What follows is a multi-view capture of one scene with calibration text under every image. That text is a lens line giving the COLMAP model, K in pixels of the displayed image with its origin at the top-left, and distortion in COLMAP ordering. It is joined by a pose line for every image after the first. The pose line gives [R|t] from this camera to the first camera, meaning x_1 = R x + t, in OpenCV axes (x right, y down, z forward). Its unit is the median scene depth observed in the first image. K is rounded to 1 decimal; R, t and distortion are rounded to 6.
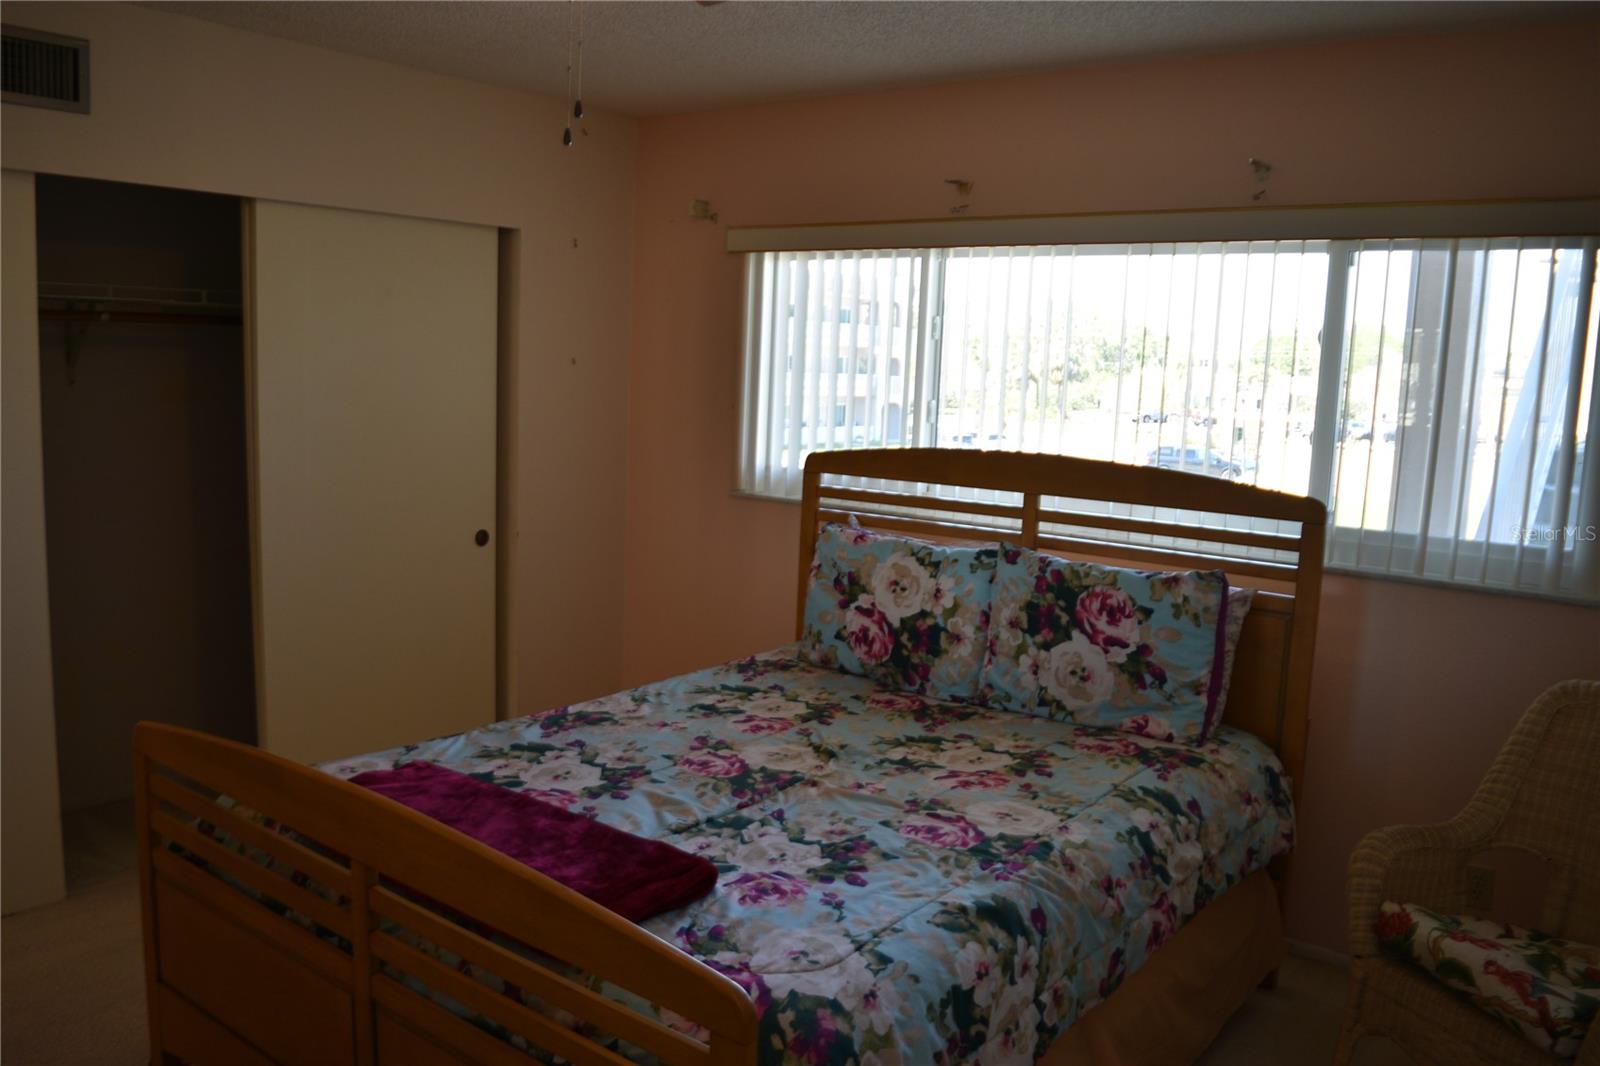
lens RADIAL K [[1258.4, 0, 775.2], [0, 1258.4, 548.4], [0, 0, 1]] dist [-0.100742, 0.026780]
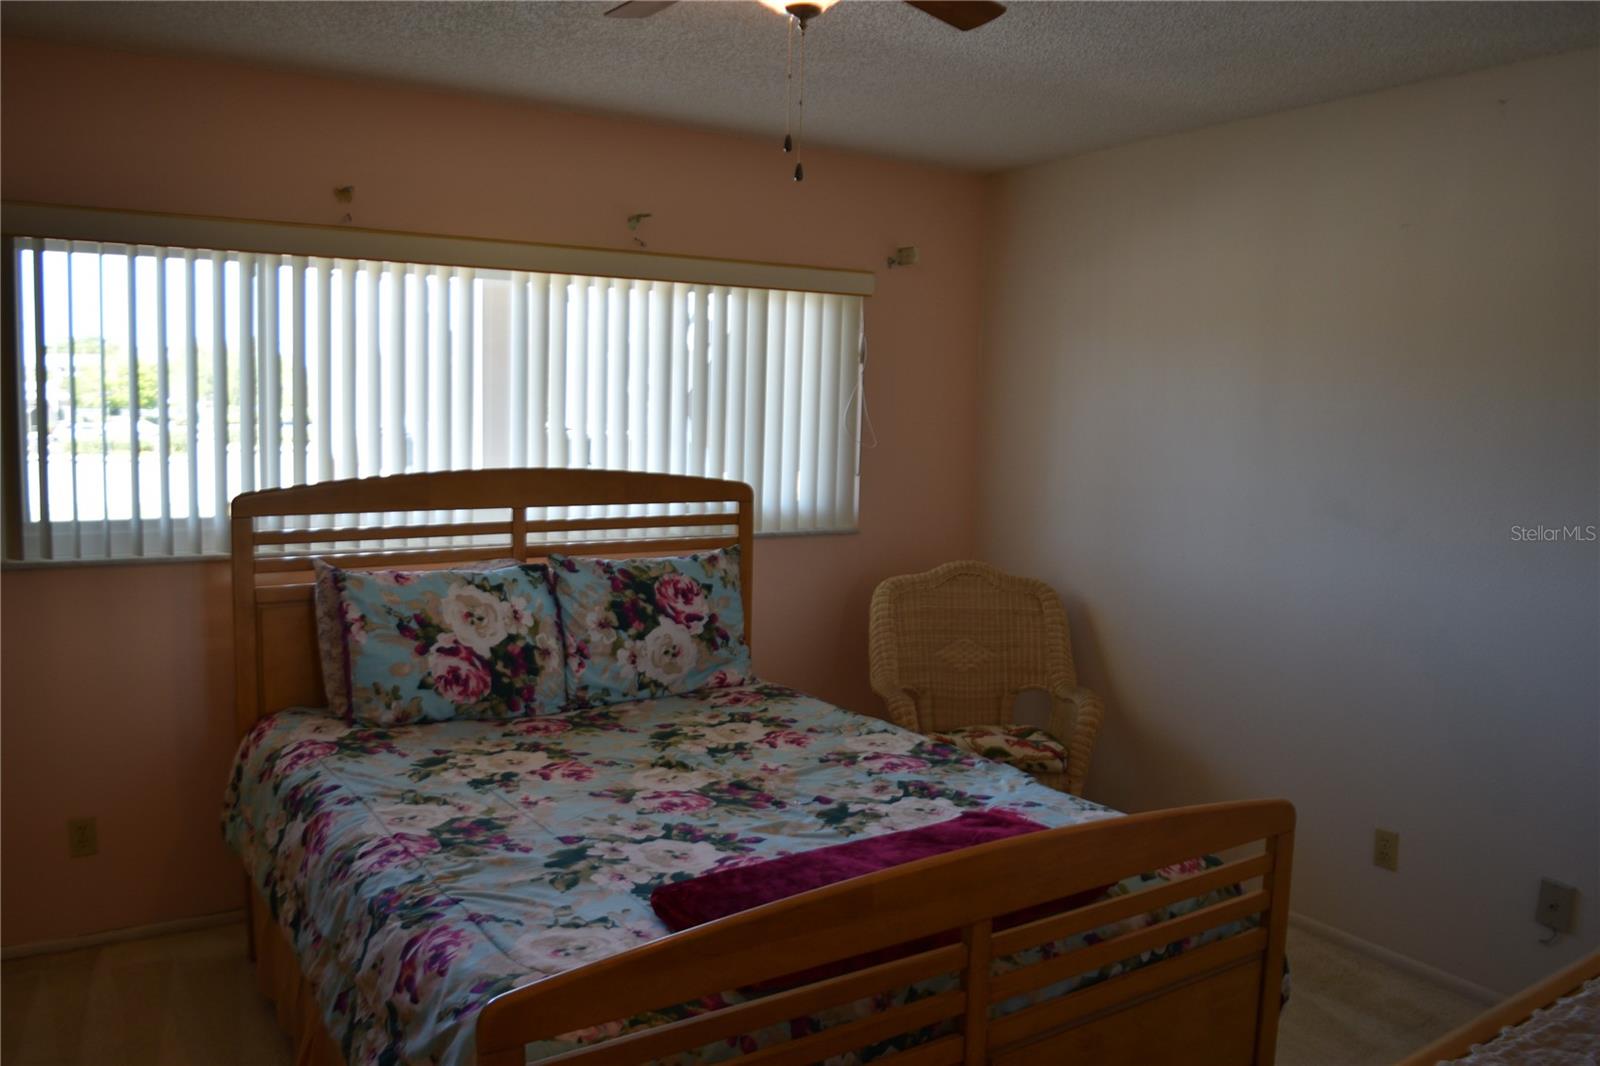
lens RADIAL K [[1258.4, 0, 775.2], [0, 1258.4, 548.4], [0, 0, 1]] dist [-0.100742, 0.026780]
pose [[0.314170, -0.134568, 0.939781, -0.795367], [0.129245, 0.986750, 0.098087, -0.094610], [-0.940528, 0.090646, 0.327400, 0.510952]]
